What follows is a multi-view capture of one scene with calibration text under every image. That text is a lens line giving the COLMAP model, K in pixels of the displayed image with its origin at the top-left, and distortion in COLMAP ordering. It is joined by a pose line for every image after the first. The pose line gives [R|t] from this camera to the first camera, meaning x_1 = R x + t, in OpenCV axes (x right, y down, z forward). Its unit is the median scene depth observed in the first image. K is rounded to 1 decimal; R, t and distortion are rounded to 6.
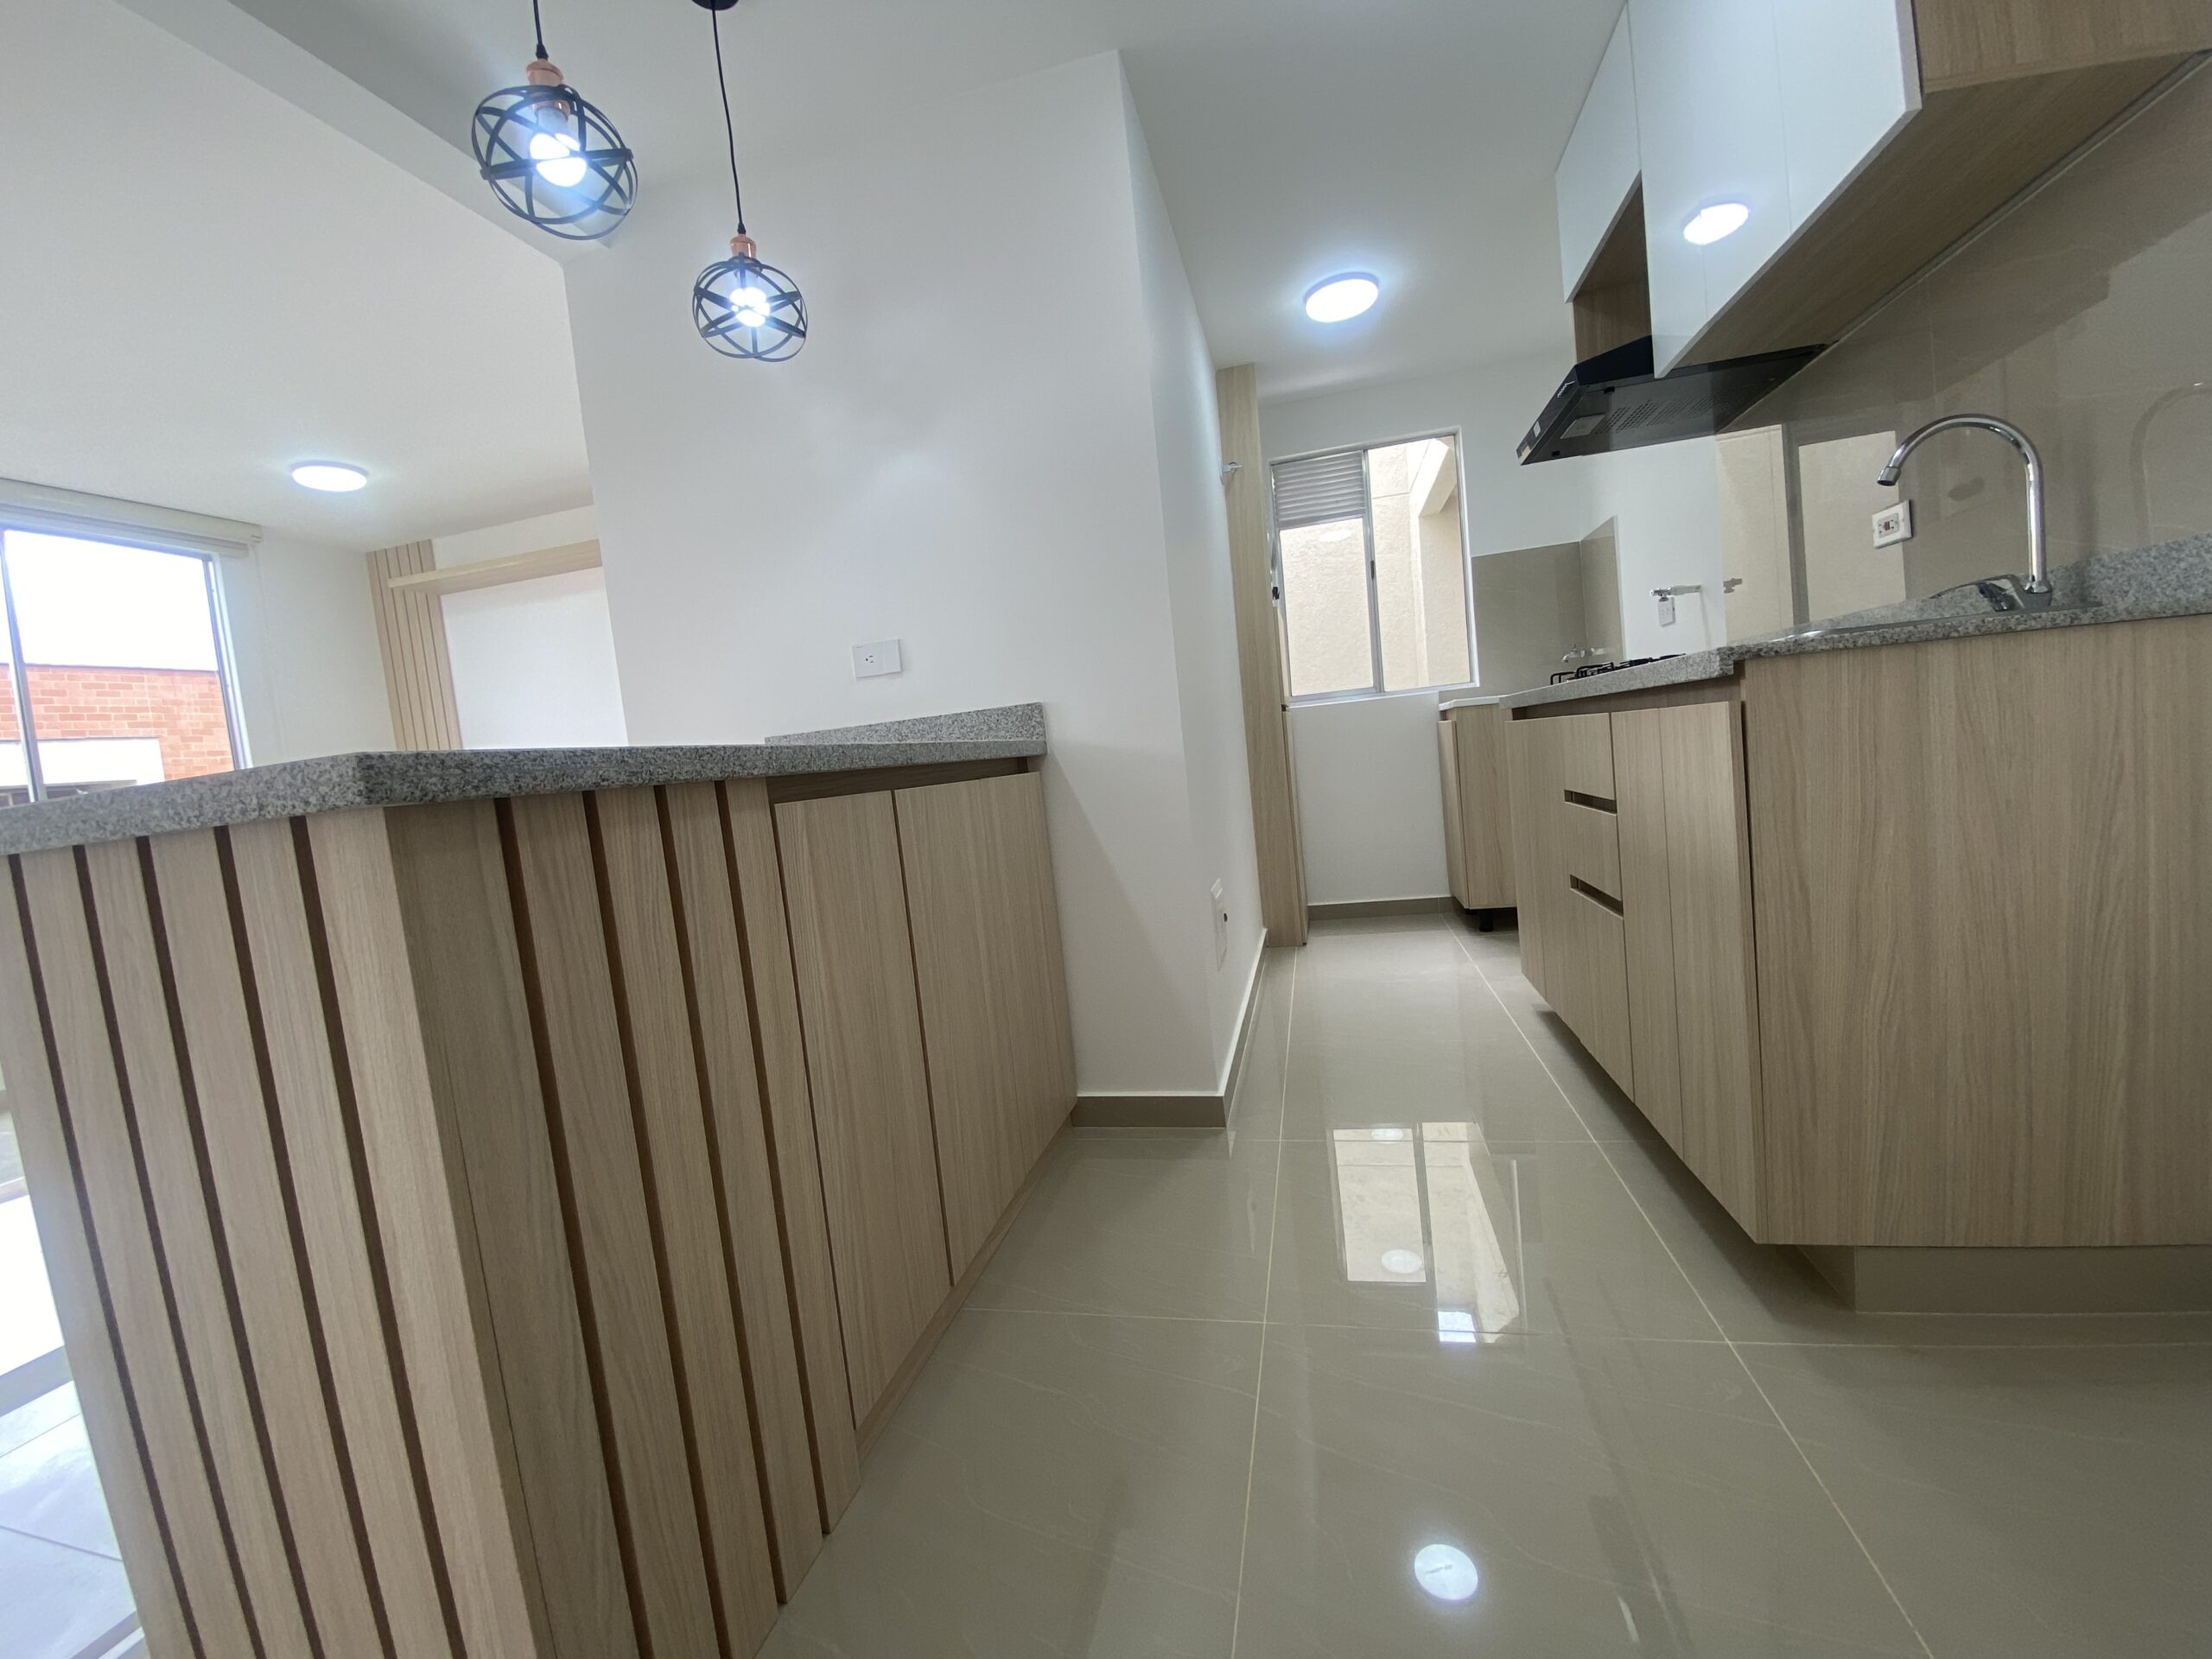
lens RADIAL K [[908.4, 0, 1106.0], [0, 908.4, 829.5], [0, 0, 1]] dist [0.034236, -0.029929]
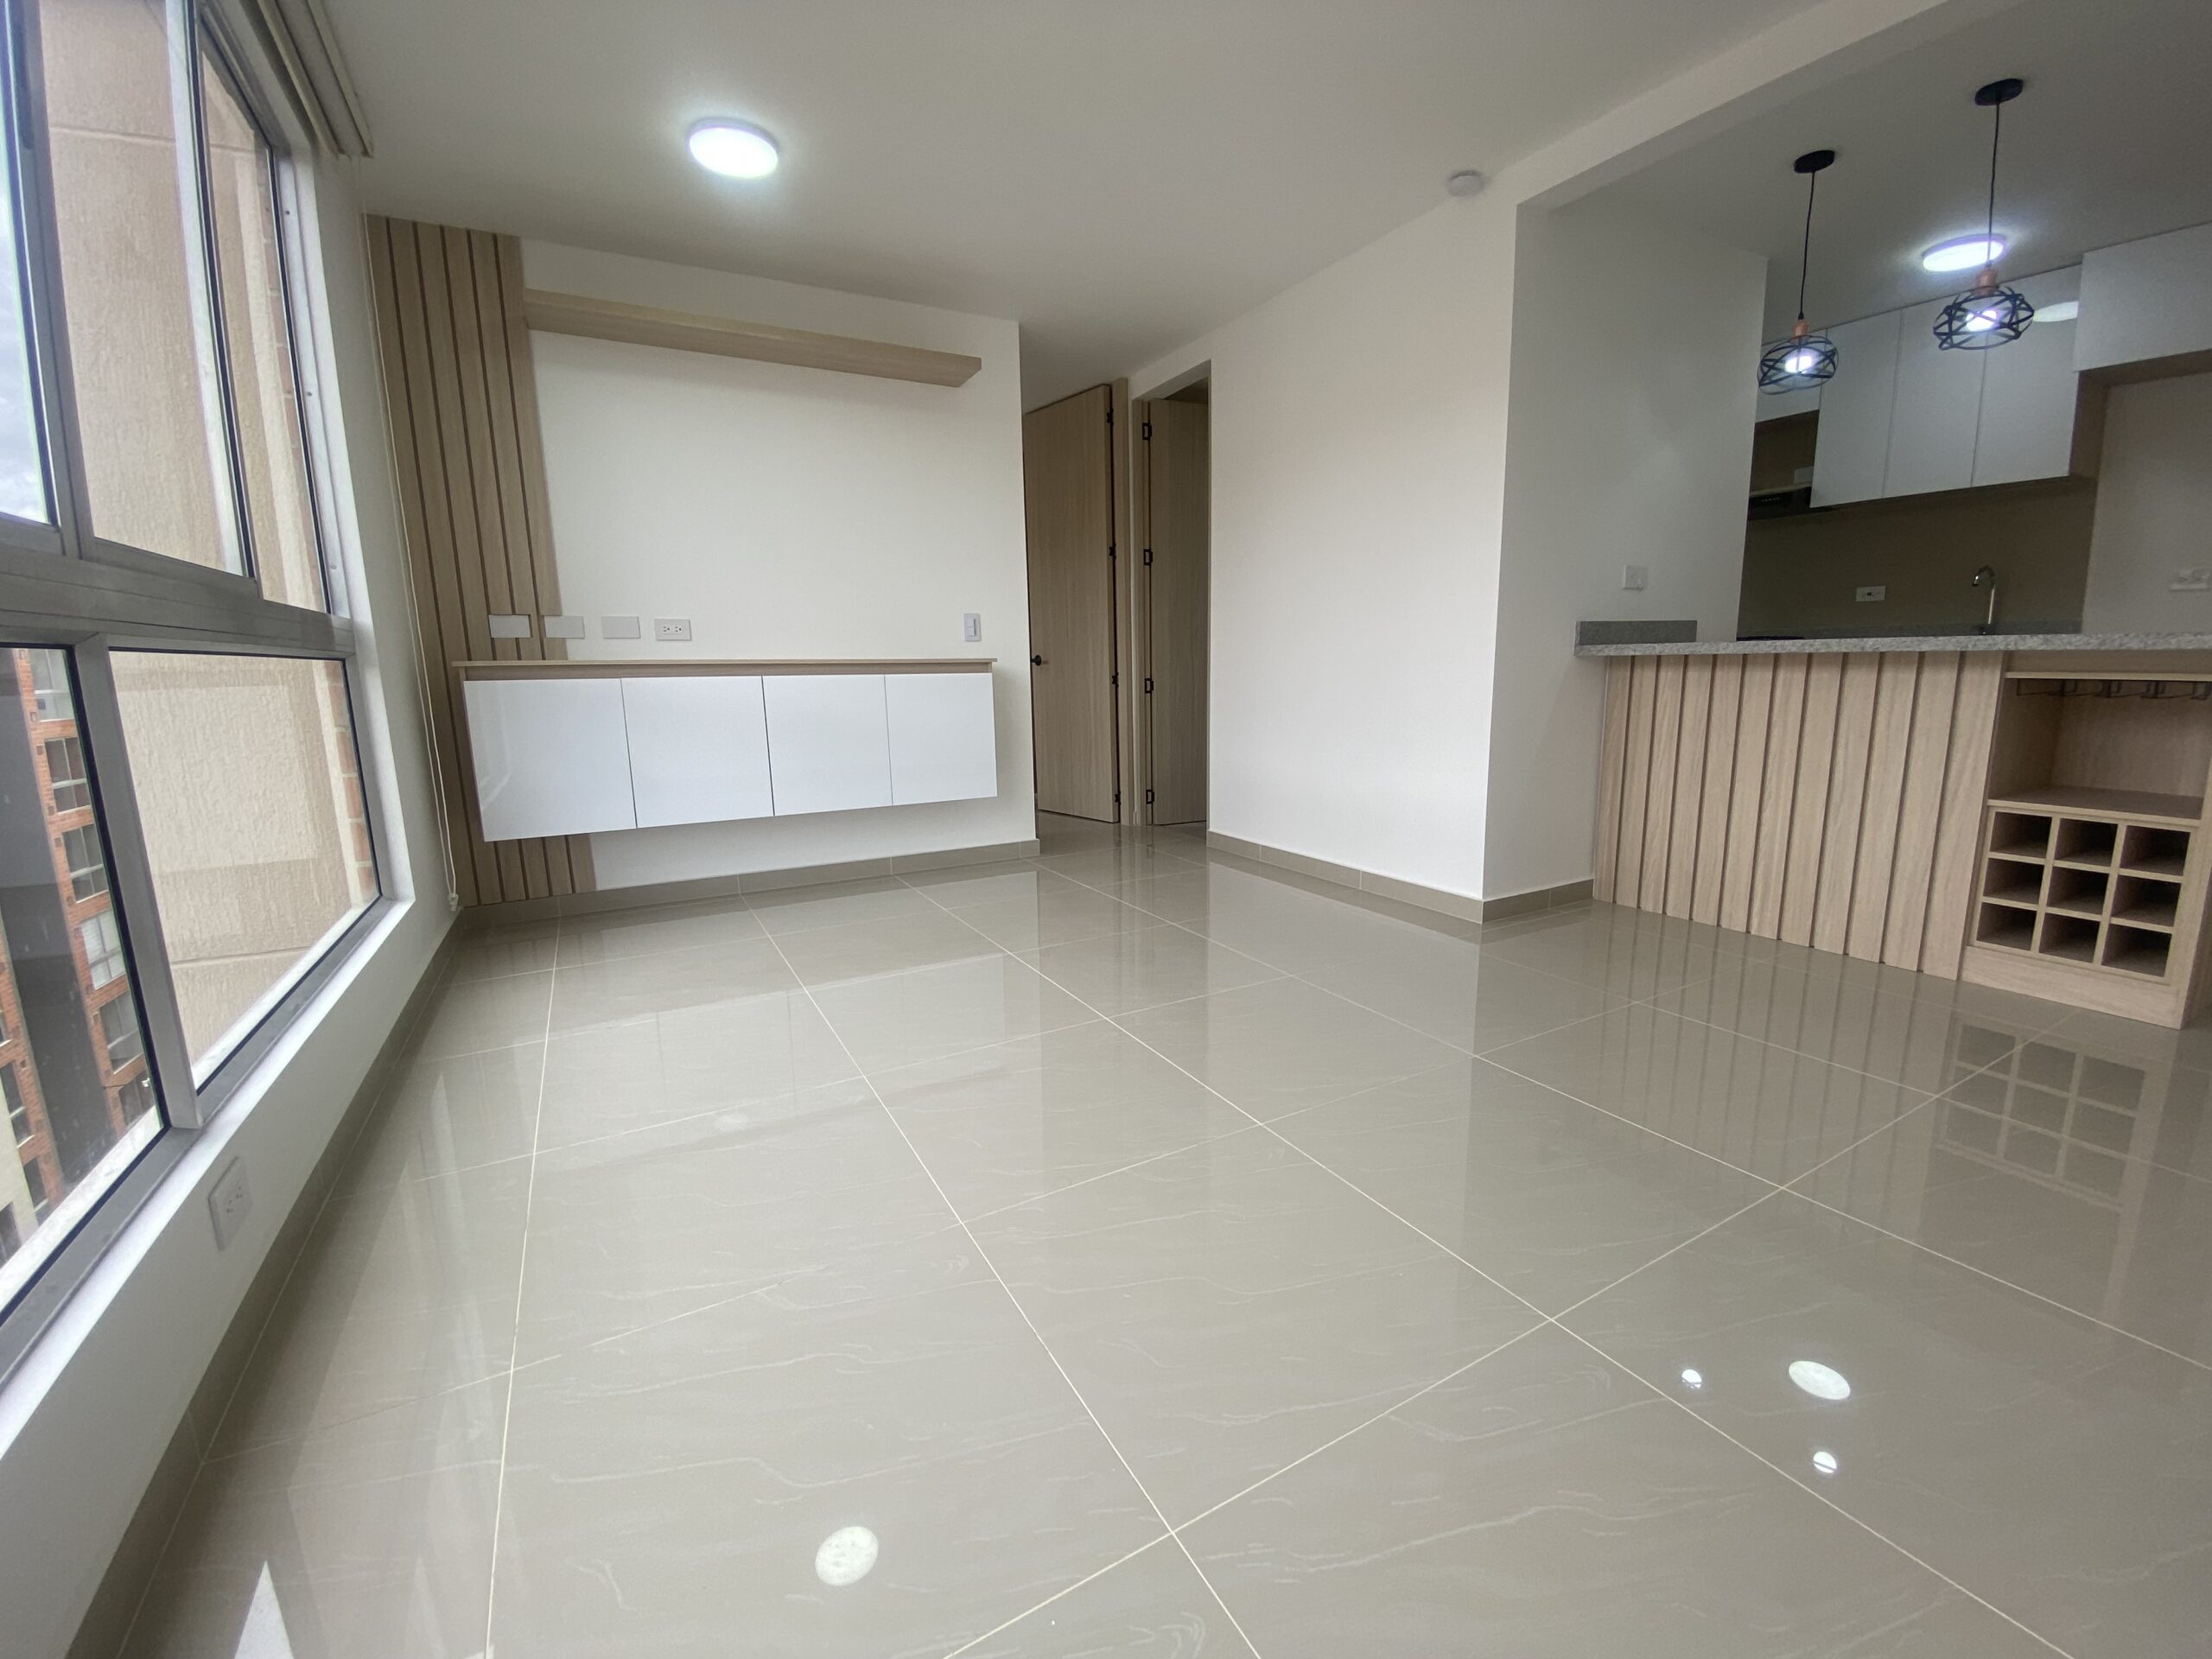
lens RADIAL K [[908.4, 0, 1106.0], [0, 908.4, 829.5], [0, 0, 1]] dist [0.034236, -0.029929]
pose [[0.728929, -0.029624, 0.683948, -2.388119], [-0.004237, 0.998849, 0.047779, 0.195757], [-0.684576, -0.037725, 0.727965, 0.593587]]
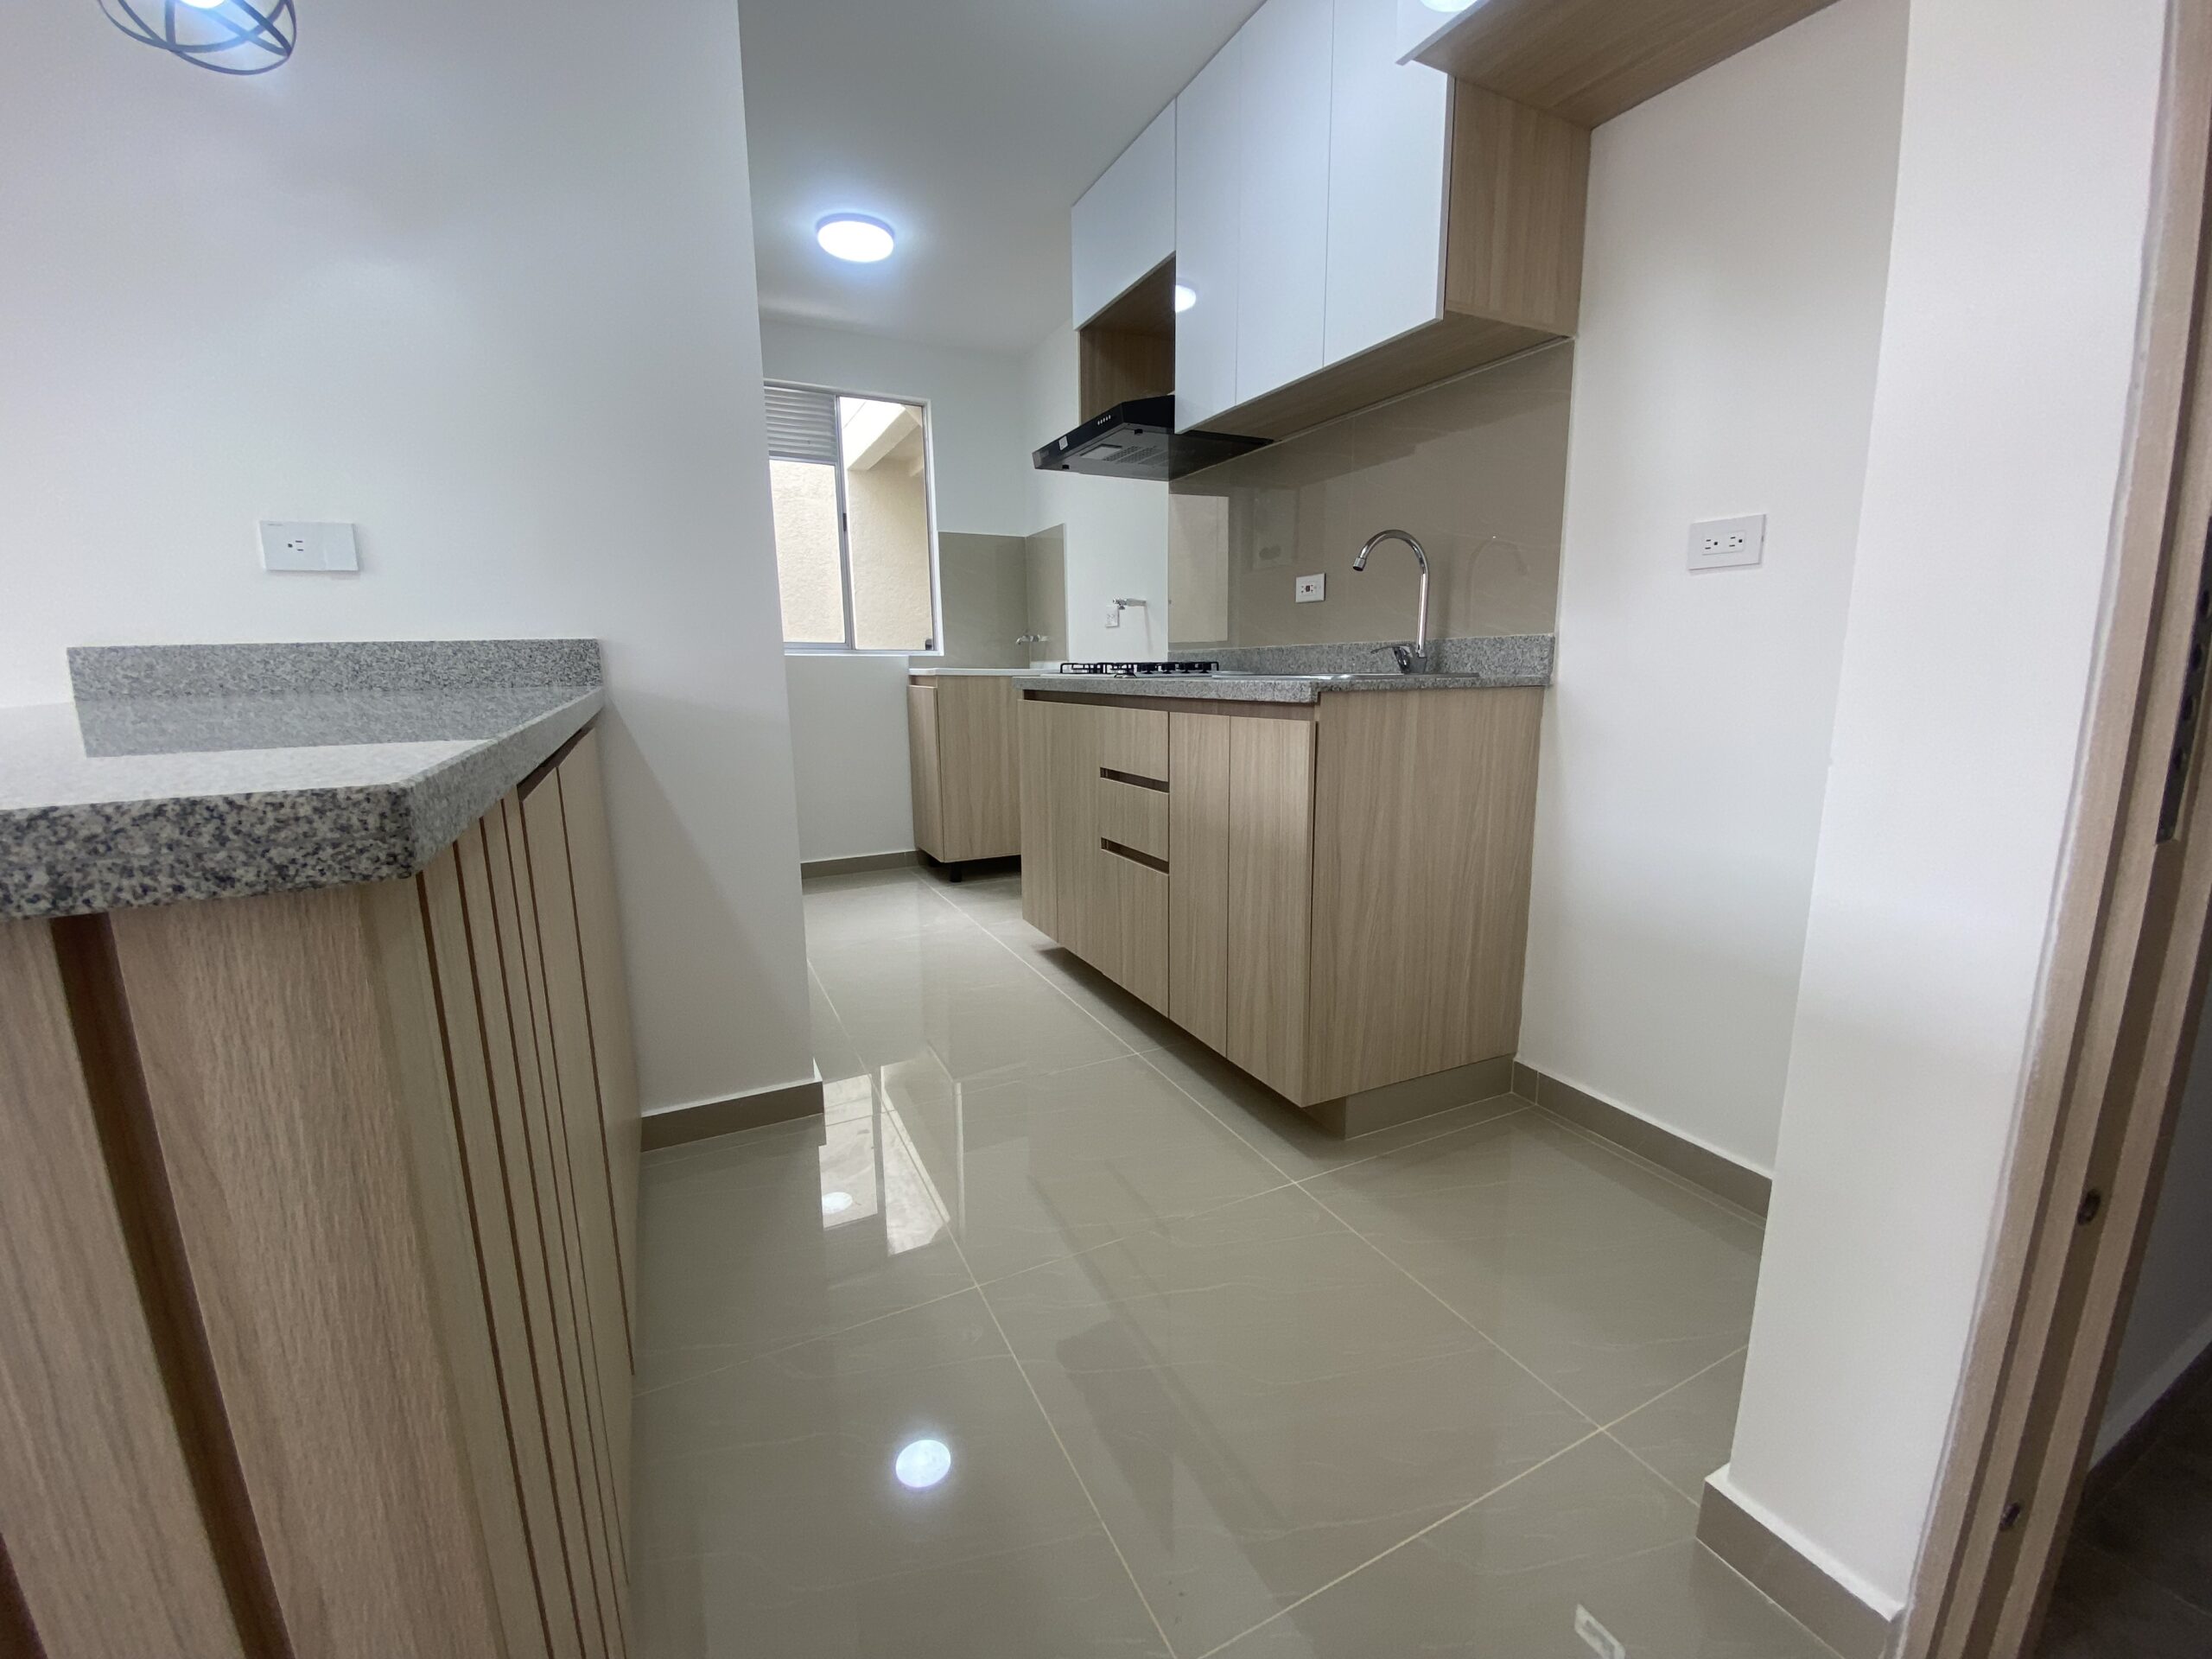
lens RADIAL K [[901.6, 0, 1106.0], [0, 901.6, 829.5], [0, 0, 1]] dist [0.055544, -0.040280]
pose [[0.766520, -0.021307, 0.641866, -0.294430], [-0.019644, 0.998204, 0.056594, -0.033954], [-0.641919, -0.055989, 0.764725, 0.109134]]
